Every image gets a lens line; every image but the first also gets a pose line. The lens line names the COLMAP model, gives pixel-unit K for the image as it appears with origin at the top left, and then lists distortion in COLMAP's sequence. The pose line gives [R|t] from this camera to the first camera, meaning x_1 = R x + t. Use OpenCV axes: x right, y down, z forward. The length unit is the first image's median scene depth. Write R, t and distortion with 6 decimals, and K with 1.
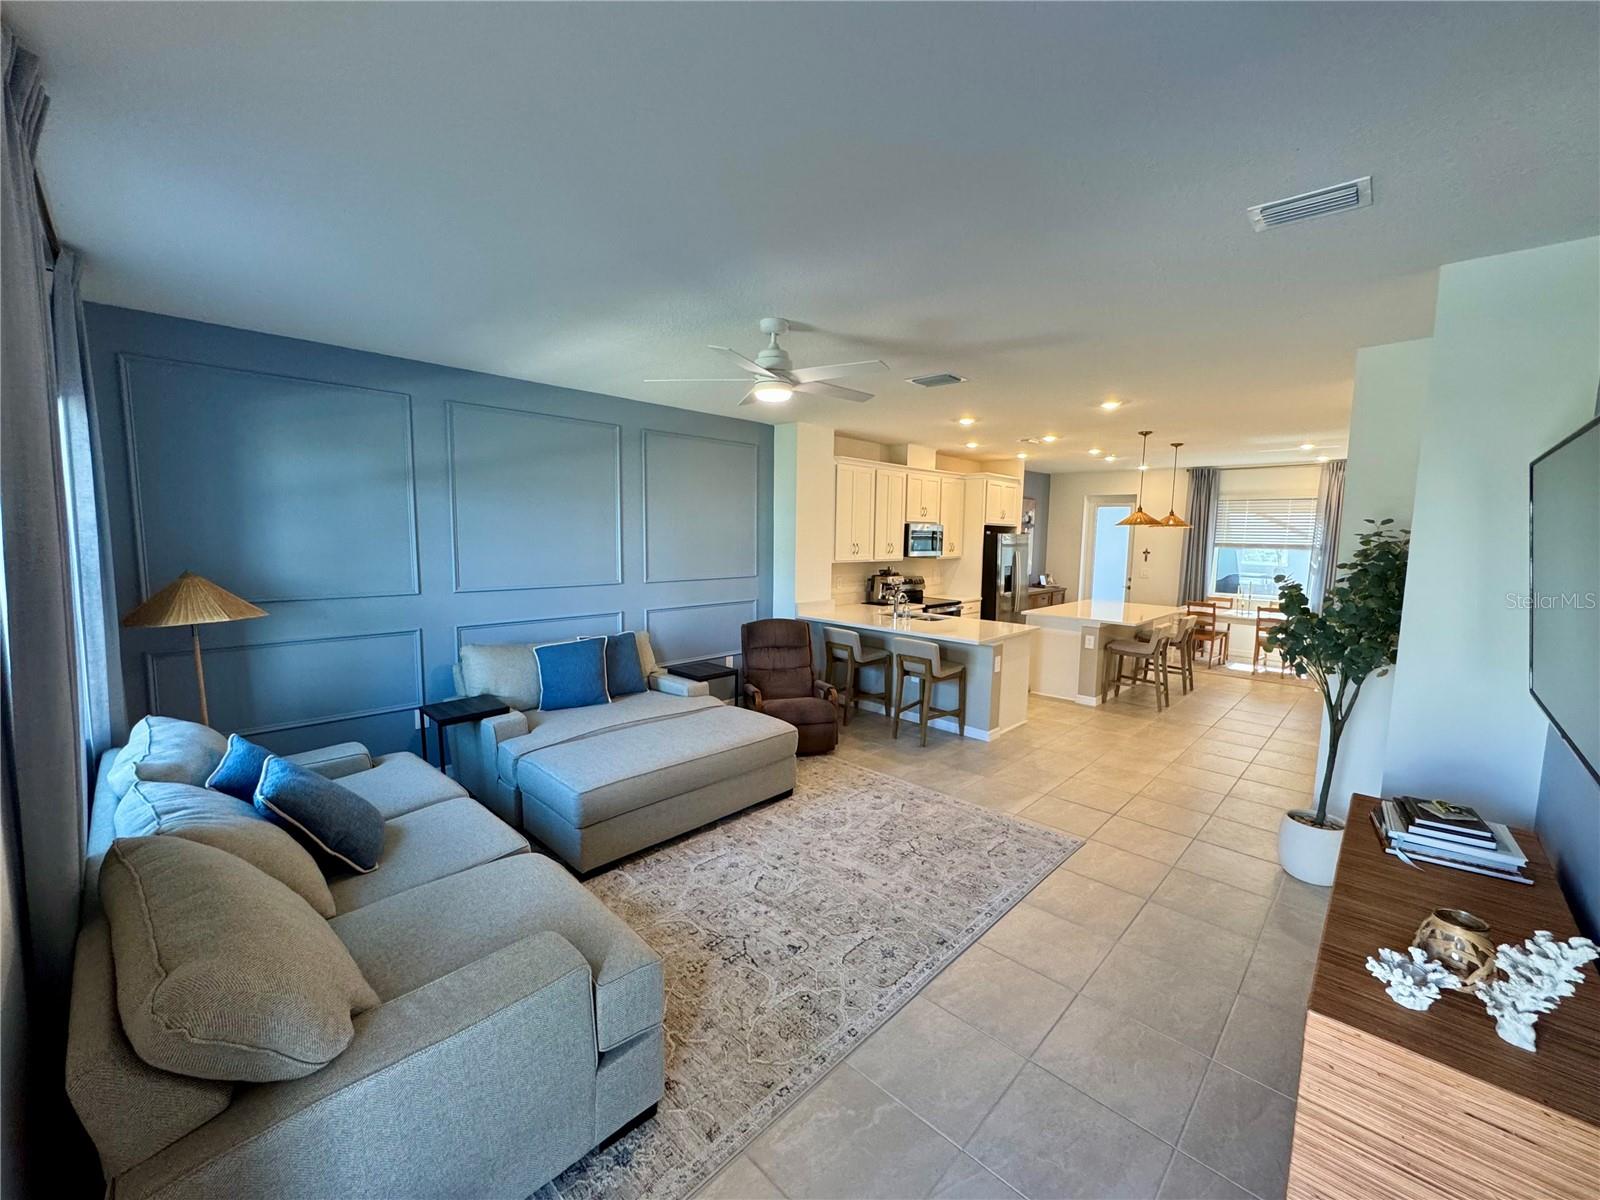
lens RADIAL K [[638.4, 0, 800.1], [0, 638.4, 598.7], [0, 0, 1]] dist [-0.002596, -0.000578]
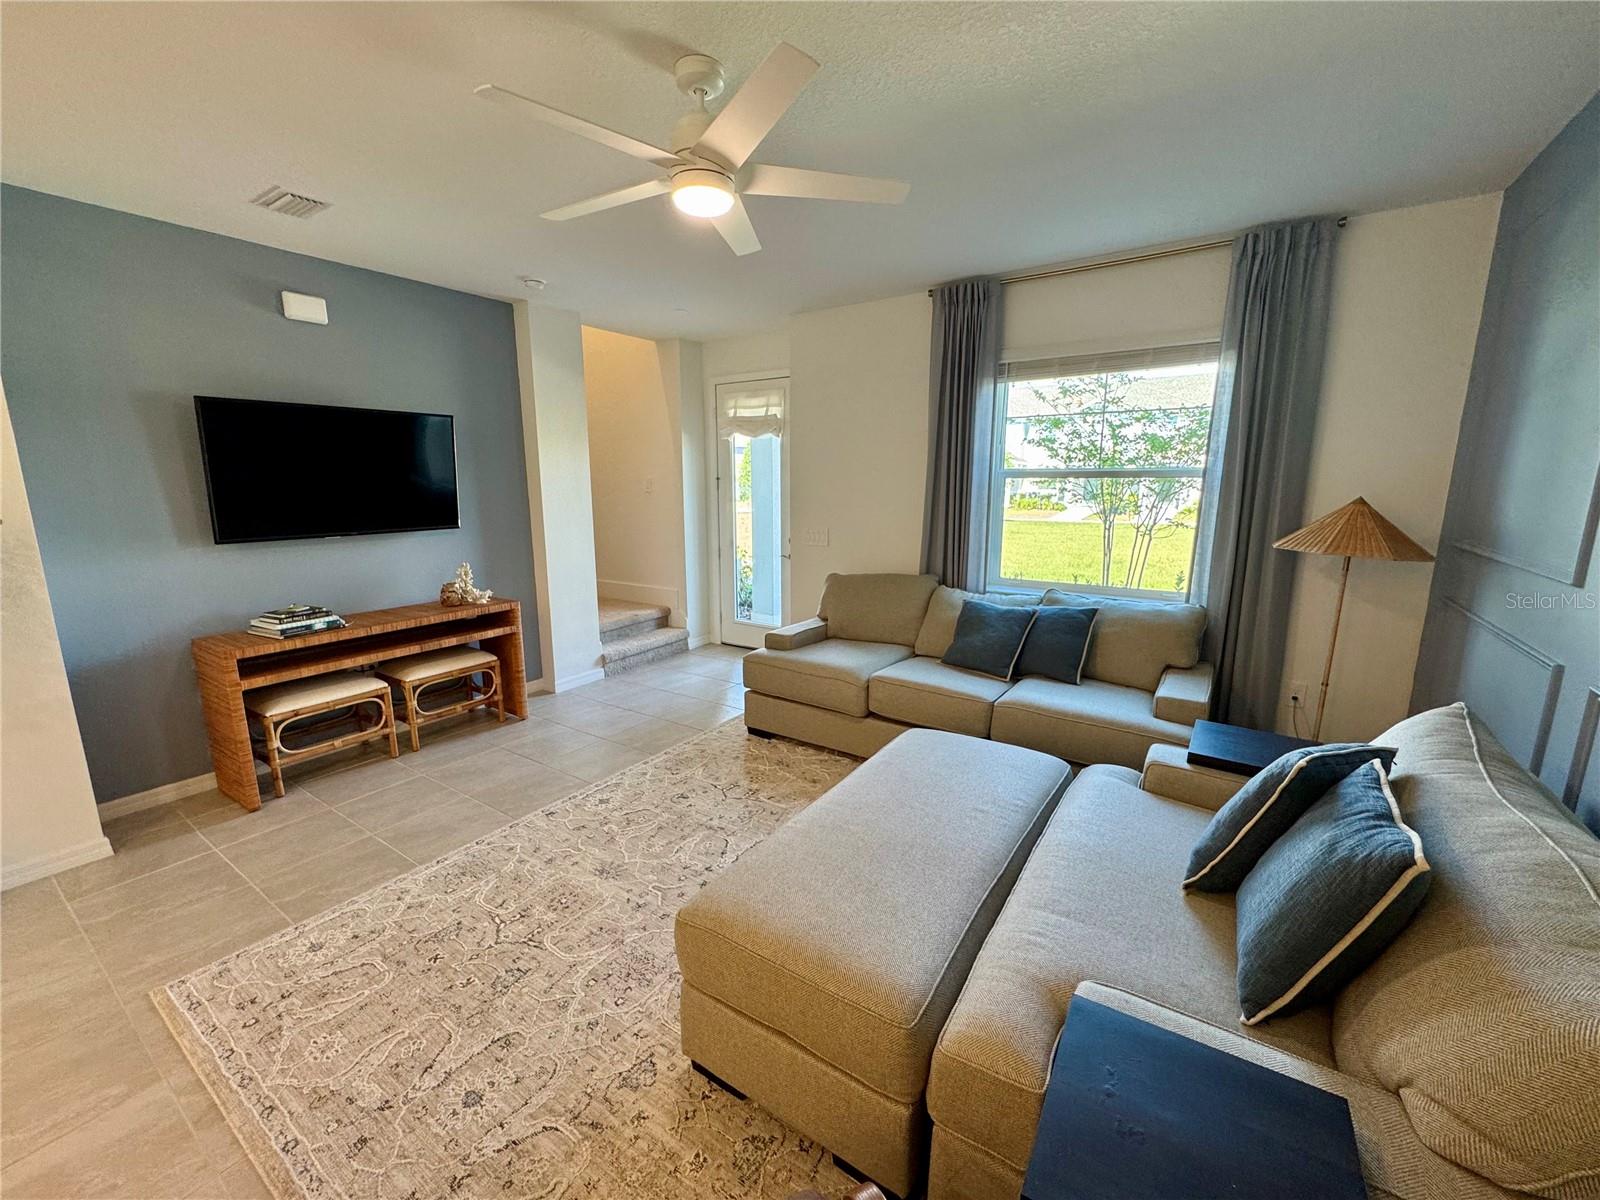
lens RADIAL K [[638.4, 0, 799.6], [0, 638.4, 600.8], [0, 0, 1]] dist [-0.002596, -0.000578]
pose [[-0.984389, 0.021311, -0.174712, -0.015889], [-0.030689, 0.956655, 0.289602, -0.112247], [0.173310, 0.290442, -0.941067, 1.405965]]
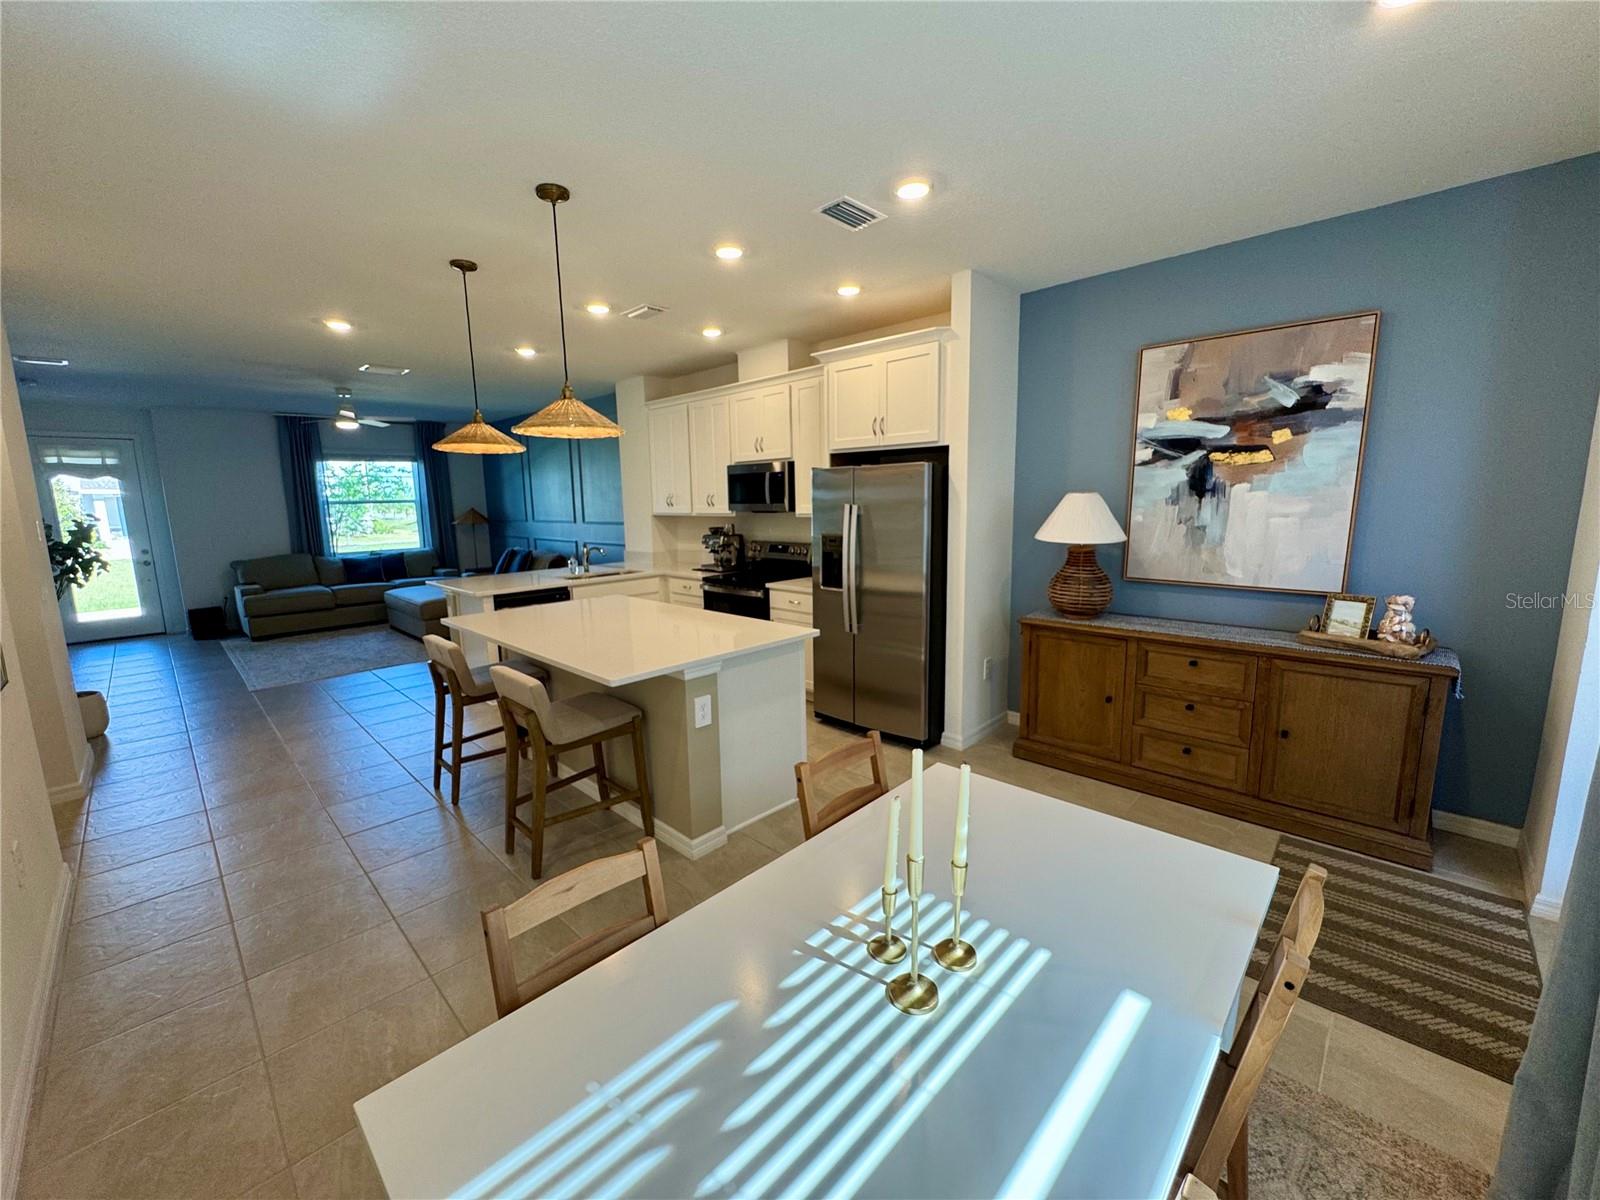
lens RADIAL K [[638.4, 0, 798.4], [0, 638.4, 597.5], [0, 0, 1]] dist [-0.002596, -0.000578]
pose [[-0.002651, 0.141007, -0.990005, 1.754049], [-0.087148, 0.986209, 0.140700, -0.149559], [0.996192, 0.086650, 0.009674, 2.080552]]
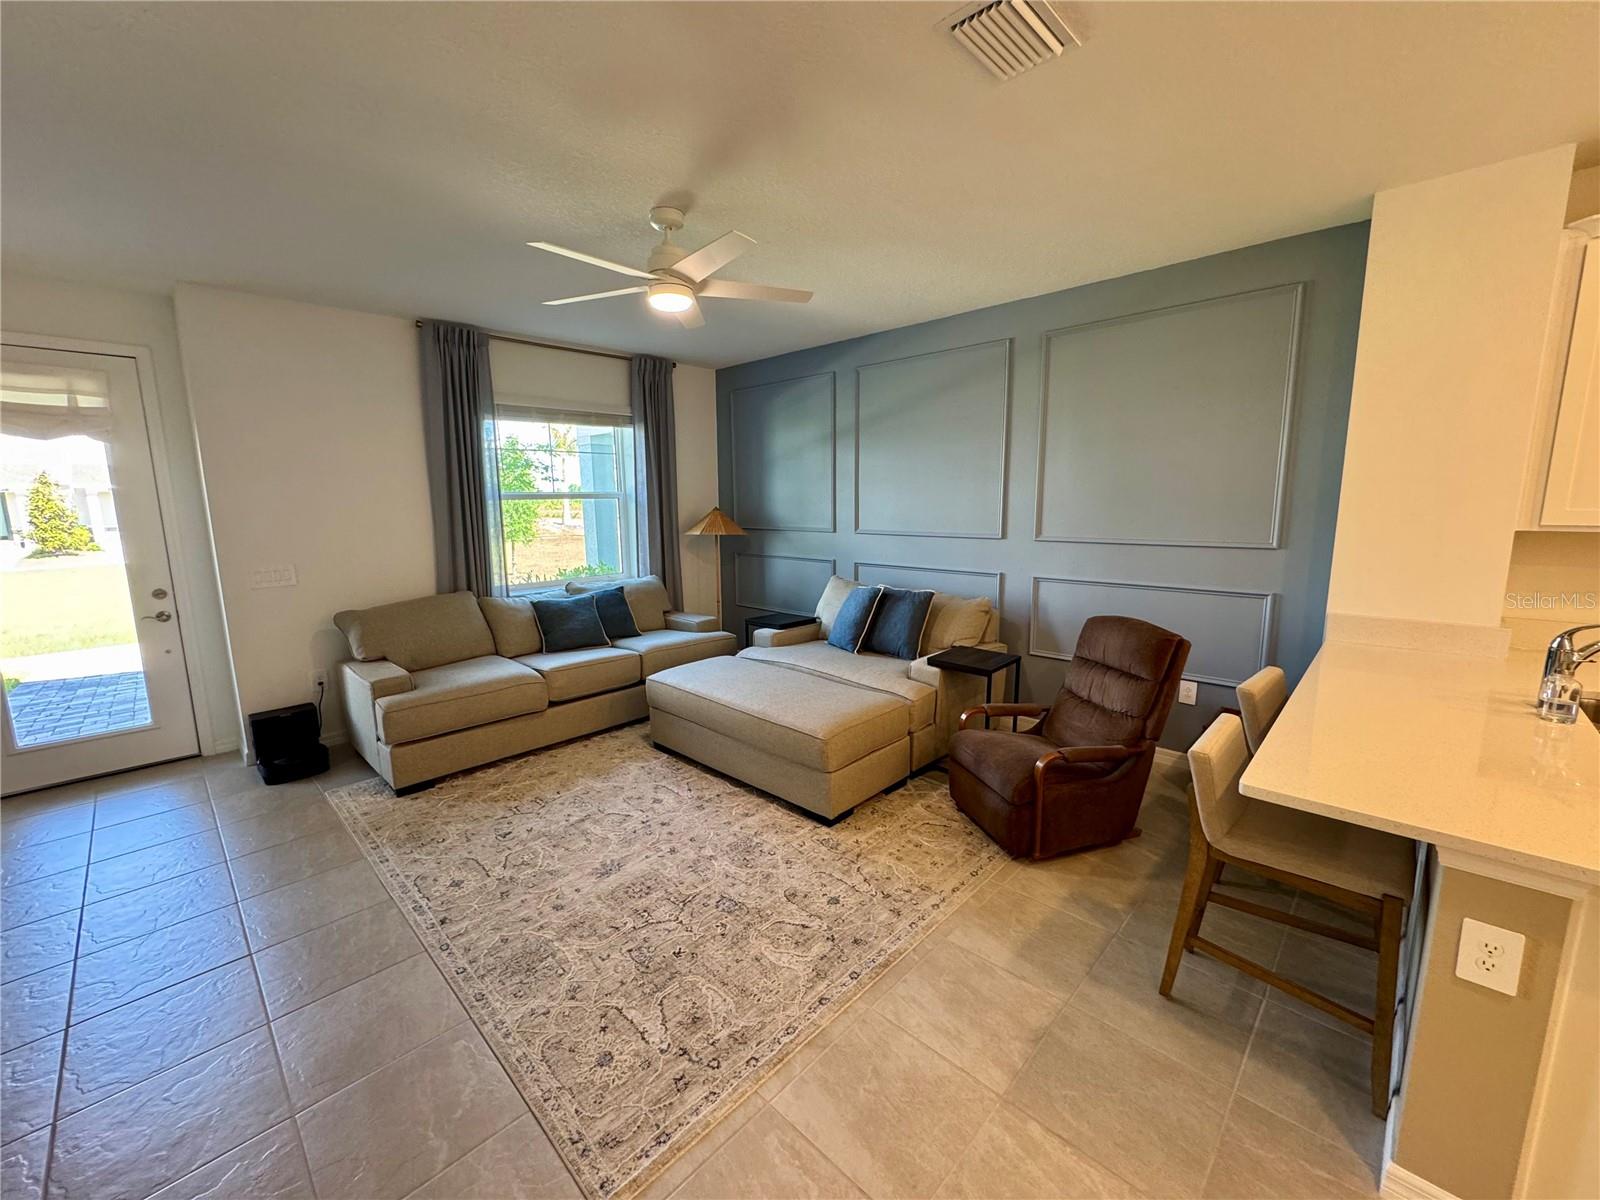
lens RADIAL K [[638.4, 0, 802.0], [0, 638.4, 599.7], [0, 0, 1]] dist [-0.002596, -0.000578]
pose [[0.000794, 0.141417, -0.989950, 0.717729], [-0.094735, 0.985508, 0.140707, -0.050336], [0.995502, 0.093671, 0.014180, 0.999023]]
